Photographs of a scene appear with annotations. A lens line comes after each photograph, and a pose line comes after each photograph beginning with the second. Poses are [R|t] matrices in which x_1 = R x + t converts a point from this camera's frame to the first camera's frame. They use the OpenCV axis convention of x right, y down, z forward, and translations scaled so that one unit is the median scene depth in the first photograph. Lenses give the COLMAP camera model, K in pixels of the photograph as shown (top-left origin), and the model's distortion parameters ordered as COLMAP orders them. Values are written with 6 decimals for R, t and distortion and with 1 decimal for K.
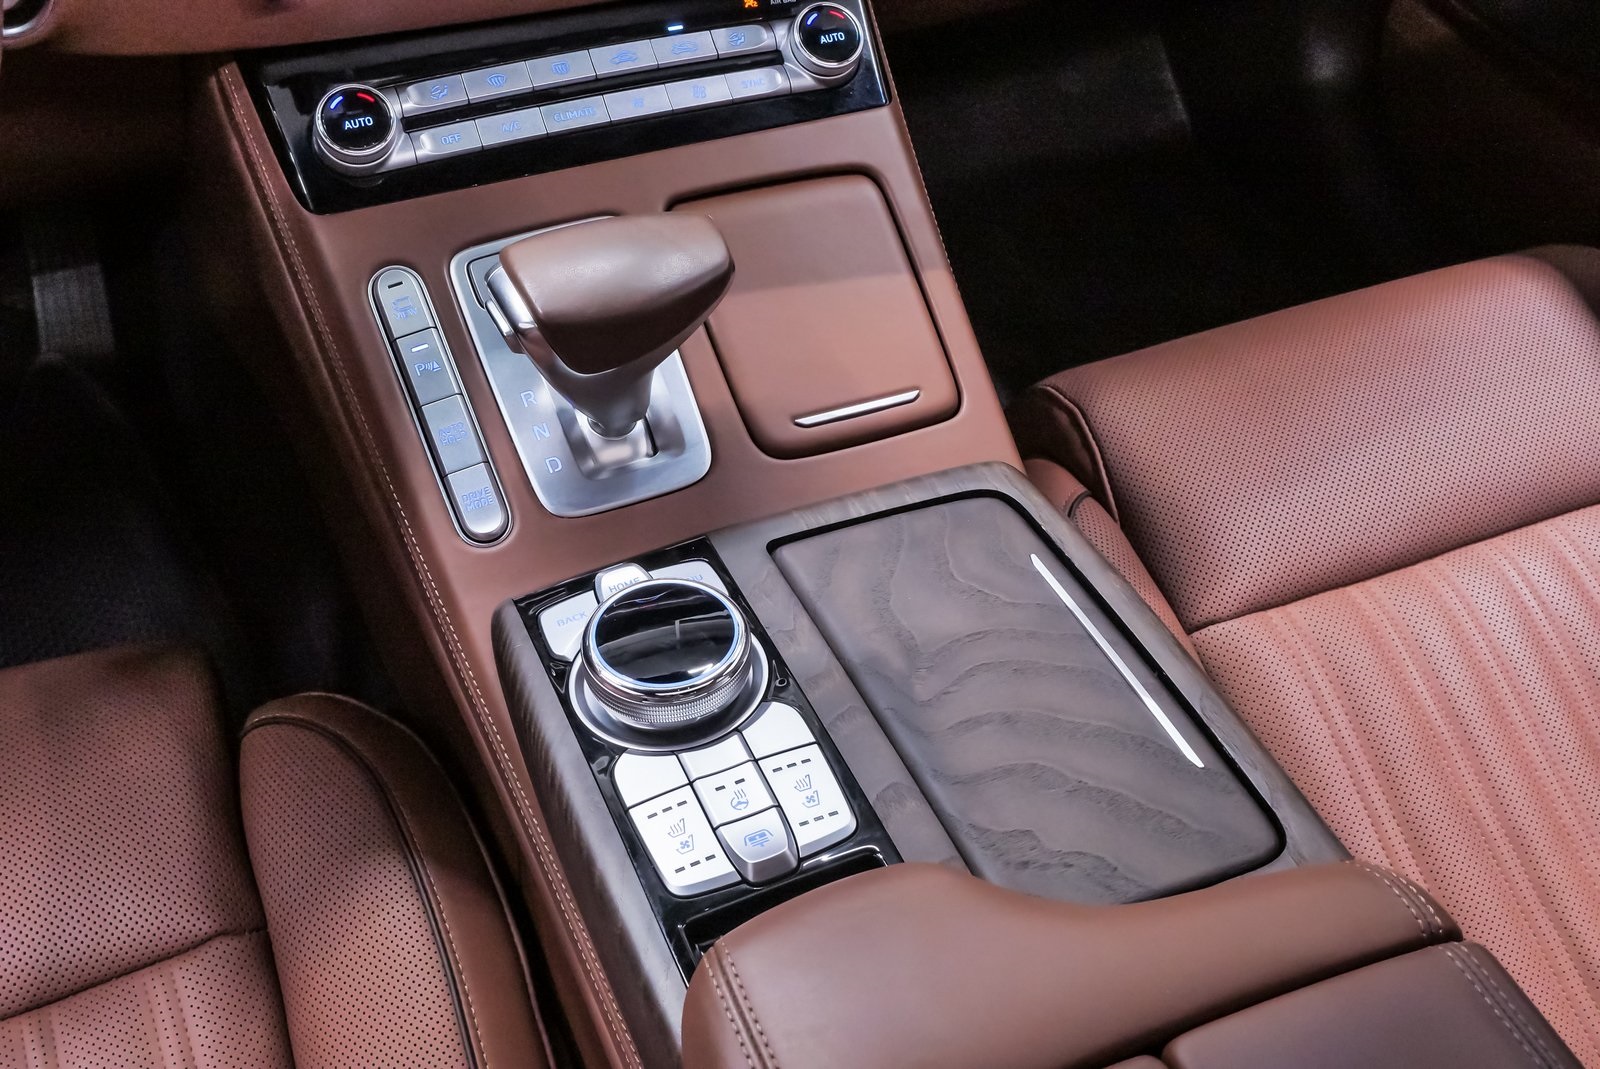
lens RADIAL K [[1715.9, 0, 799.8], [0, 1715.9, 534.2], [0, 0, 1]] dist [0.007033, 0.000000]
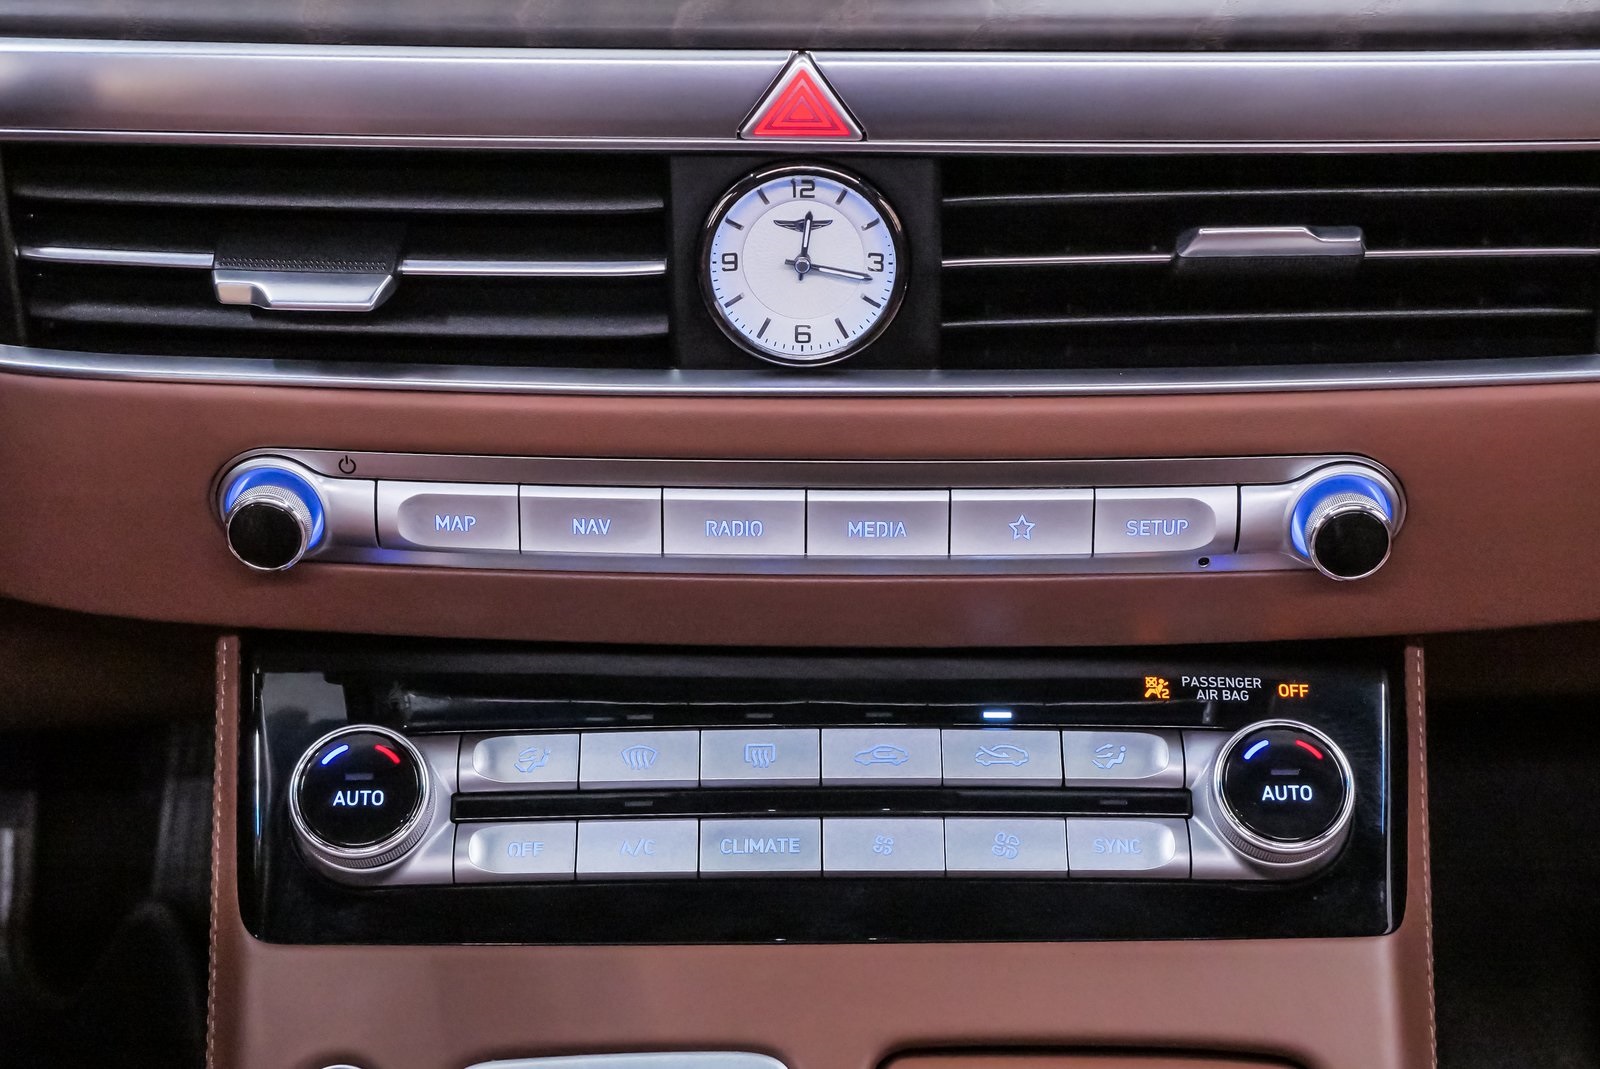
lens RADIAL K [[2682.5, 0, 807.1], [0, 2682.5, 535.3], [0, 0, 1]] dist [0.050927, 0.000000]
pose [[0.931386, 0.172443, -0.320599, 0.137216], [-0.241483, 0.951692, -0.189651, -0.187594], [0.272407, 0.254057, 0.928035, 0.213820]]
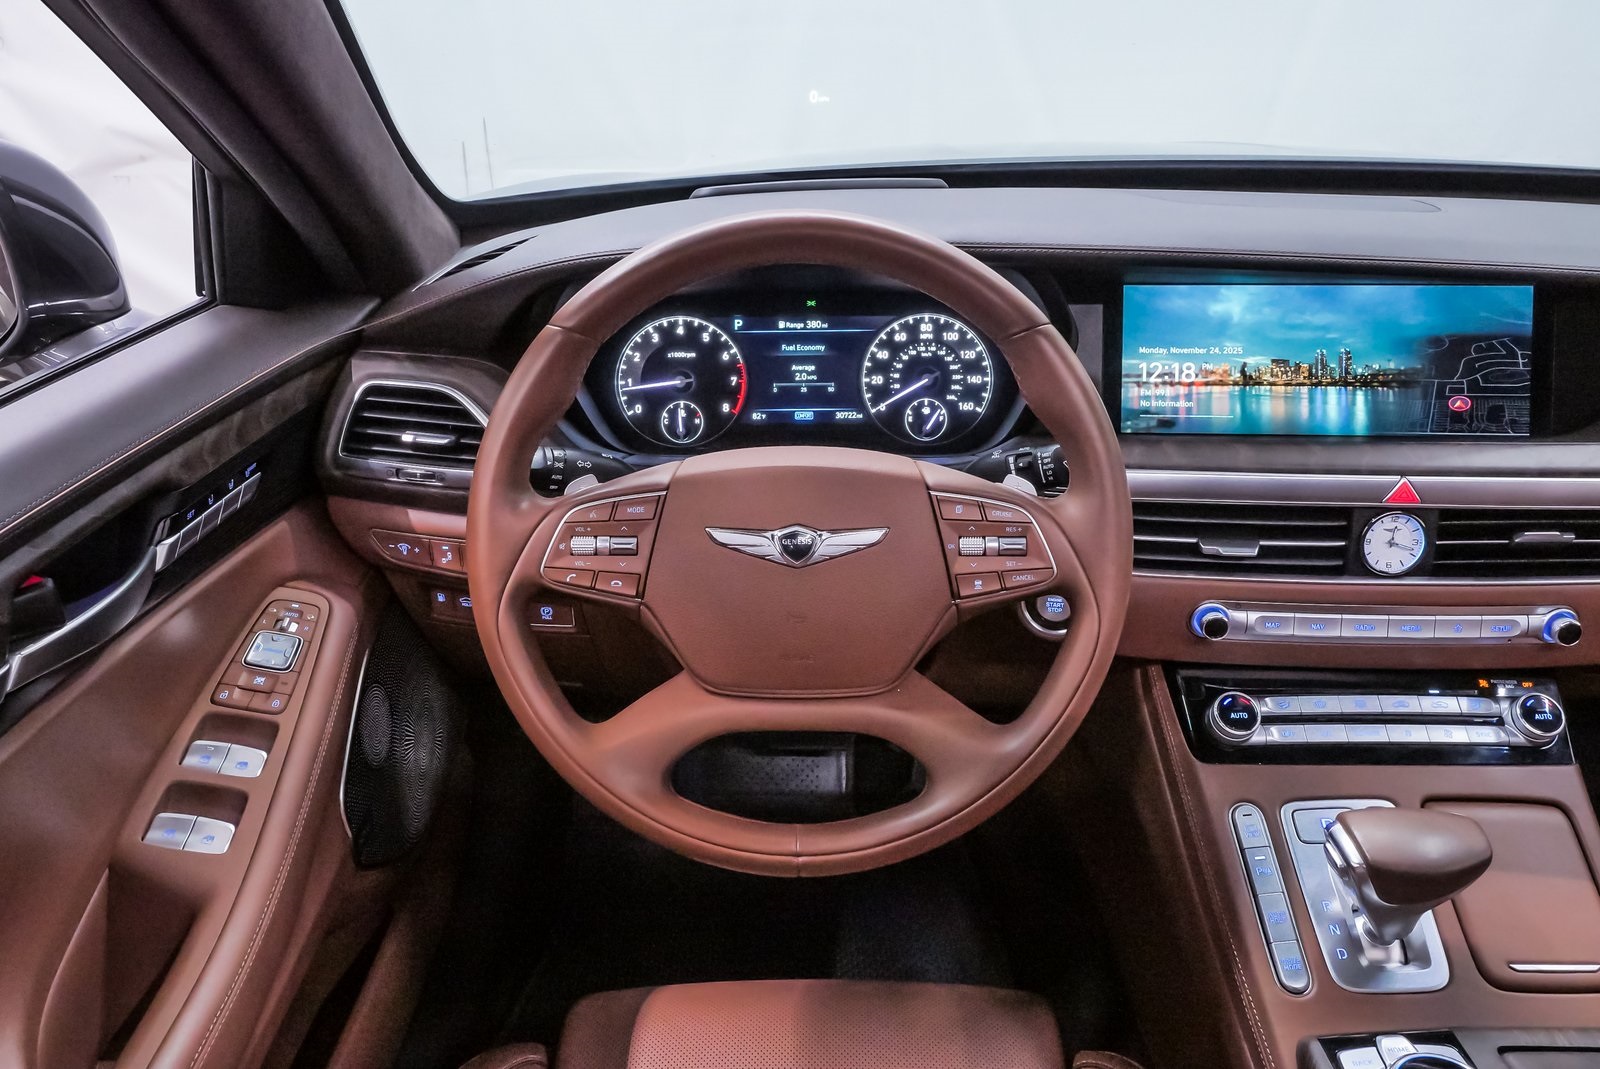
lens RADIAL K [[1186.6, 0, 809.2], [0, 1186.6, 530.2], [0, 0, 1]] dist [-0.059046, 0.029592]
pose [[0.914498, 0.143325, -0.378354, -0.228694], [-0.261276, 0.923217, -0.281788, 0.027783], [0.308916, 0.356549, 0.881728, -0.208139]]
